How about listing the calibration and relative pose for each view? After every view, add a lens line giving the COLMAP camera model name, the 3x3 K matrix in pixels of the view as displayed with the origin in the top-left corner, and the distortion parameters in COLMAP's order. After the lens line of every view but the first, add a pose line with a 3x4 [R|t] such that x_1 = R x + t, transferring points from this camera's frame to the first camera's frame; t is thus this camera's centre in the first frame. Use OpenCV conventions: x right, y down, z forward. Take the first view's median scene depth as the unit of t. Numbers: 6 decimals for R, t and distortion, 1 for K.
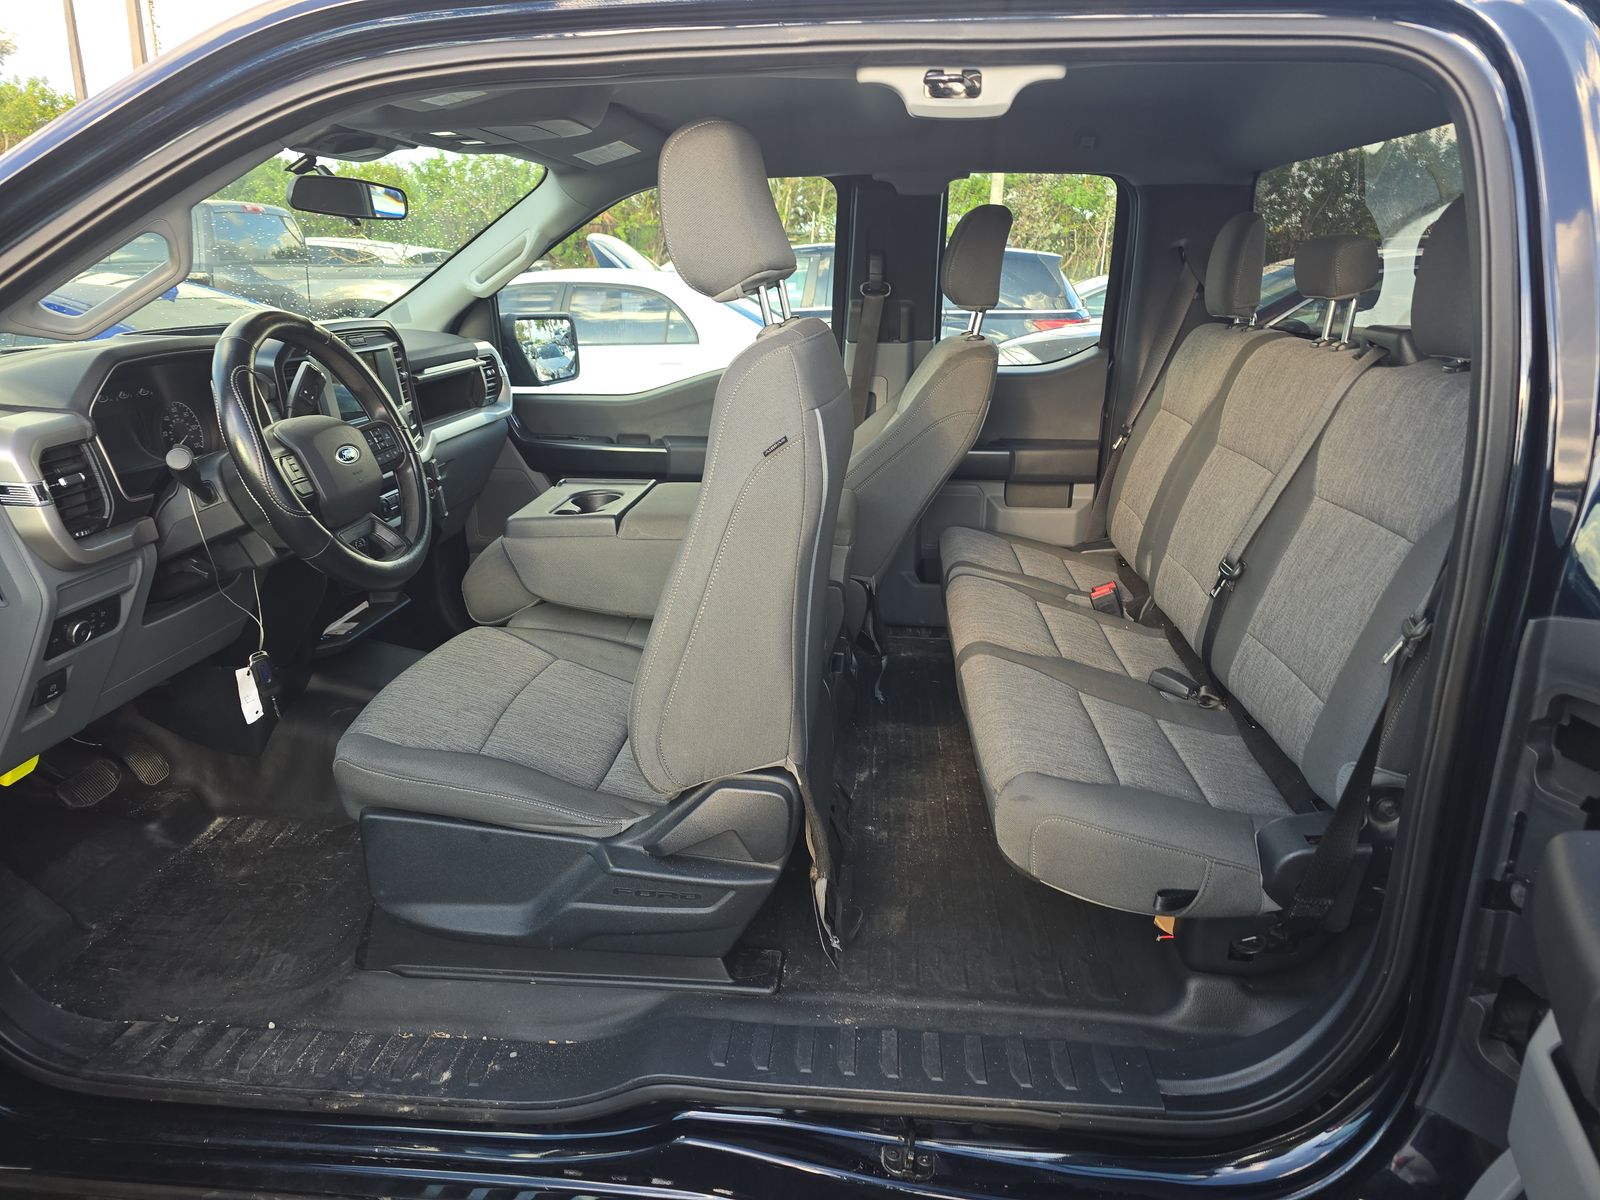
lens RADIAL K [[1088.7, 0, 807.7], [0, 1088.7, 573.8], [0, 0, 1]] dist [0.057354, -0.047569]
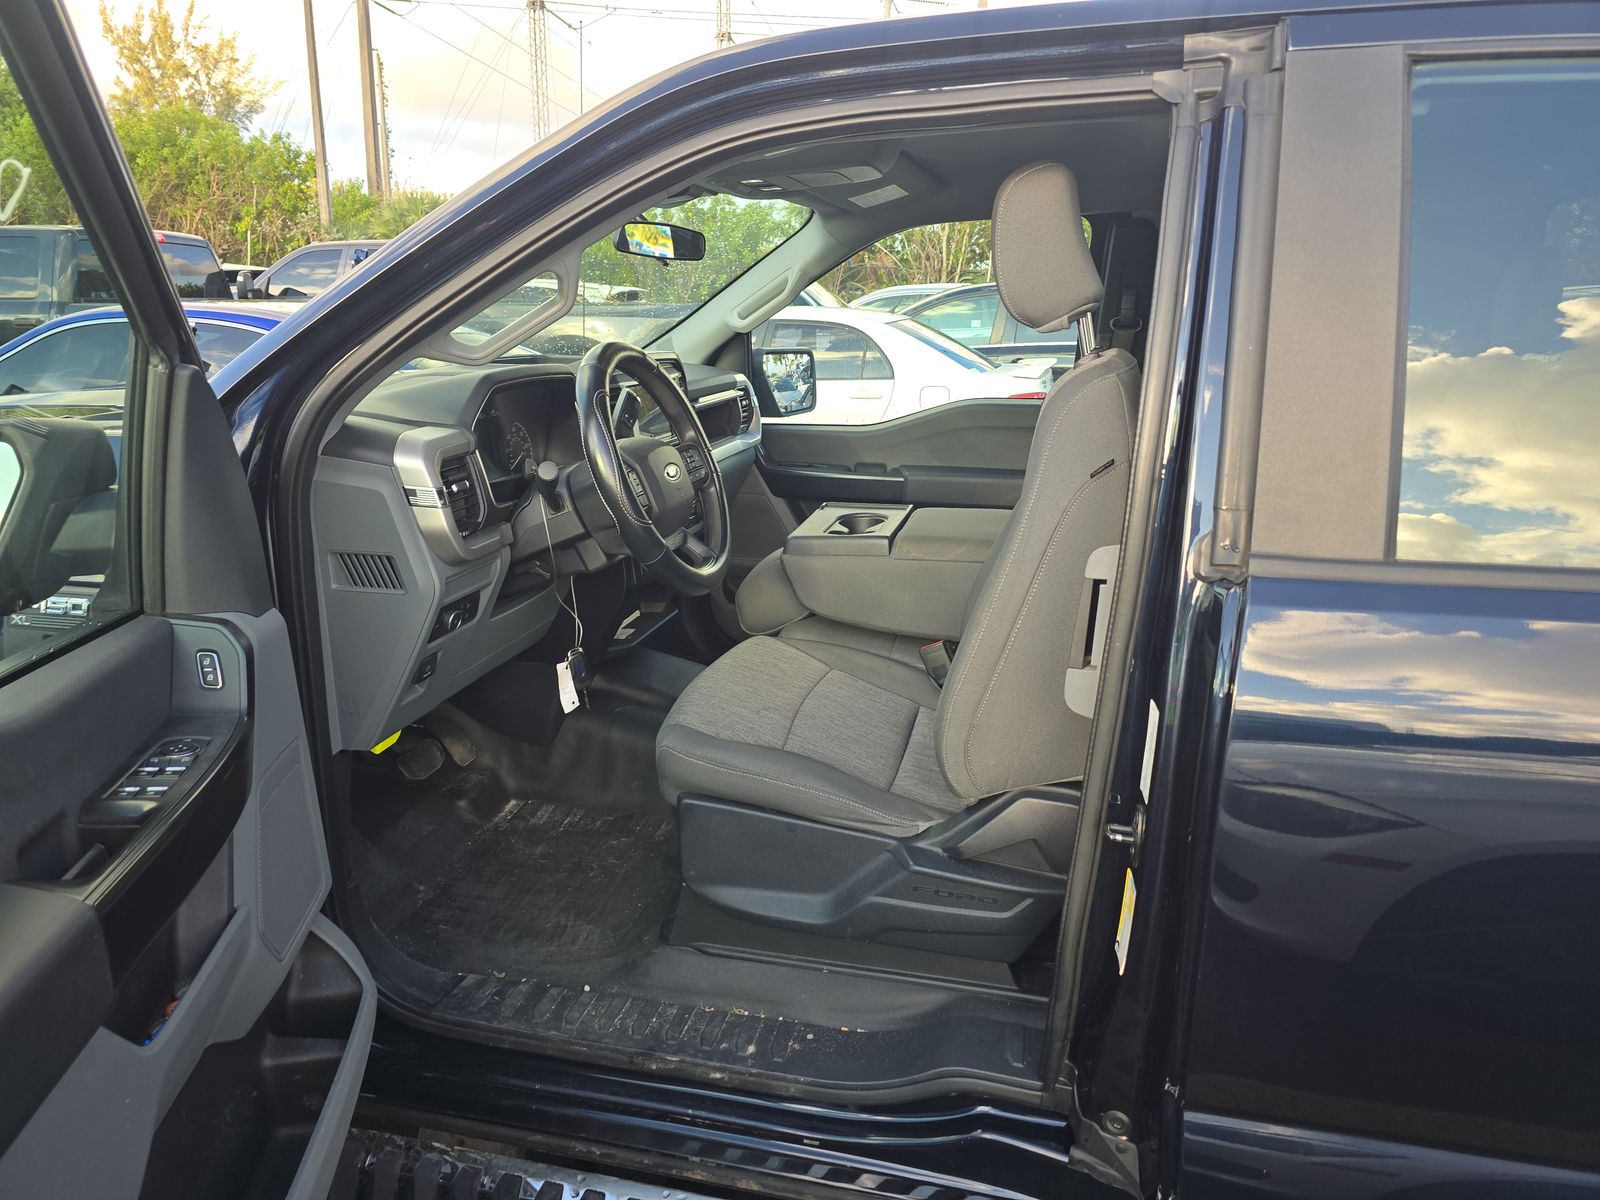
lens RADIAL K [[1088.7, 0, 799.3], [0, 1088.7, 577.2], [0, 0, 1]] dist [0.057354, -0.047569]
pose [[0.989155, 0.037248, -0.142071, -0.136961], [-0.041583, 0.998752, -0.027659, 0.022745], [0.140863, 0.033267, 0.989470, -0.061205]]
